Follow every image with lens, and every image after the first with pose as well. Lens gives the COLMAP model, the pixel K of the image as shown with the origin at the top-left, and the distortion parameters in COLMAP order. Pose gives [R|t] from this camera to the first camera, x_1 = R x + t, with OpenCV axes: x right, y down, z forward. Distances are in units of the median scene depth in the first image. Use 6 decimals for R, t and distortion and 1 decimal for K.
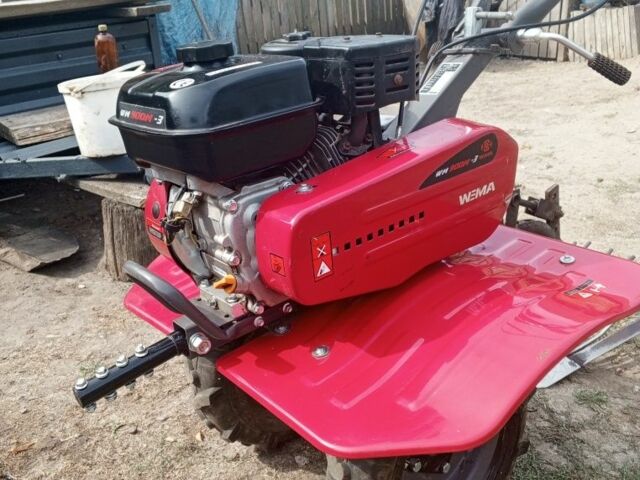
lens RADIAL K [[652.1, 0, 307.5], [0, 652.1, 241.4], [0, 0, 1]] dist [0.179207, -0.407203]
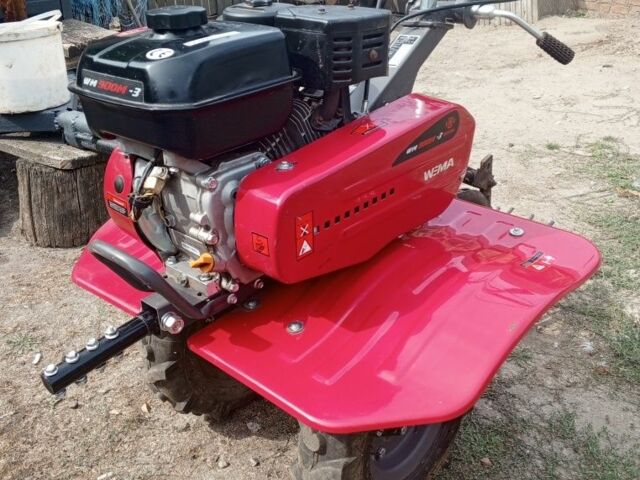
lens RADIAL K [[652.1, 0, 307.5], [0, 652.1, 241.4], [0, 0, 1]] dist [0.179207, -0.407203]
pose [[0.986937, -0.008343, 0.160892, -0.118113], [-0.003430, 0.997344, 0.072754, -0.035908], [-0.161071, -0.072355, 0.984287, 0.014287]]
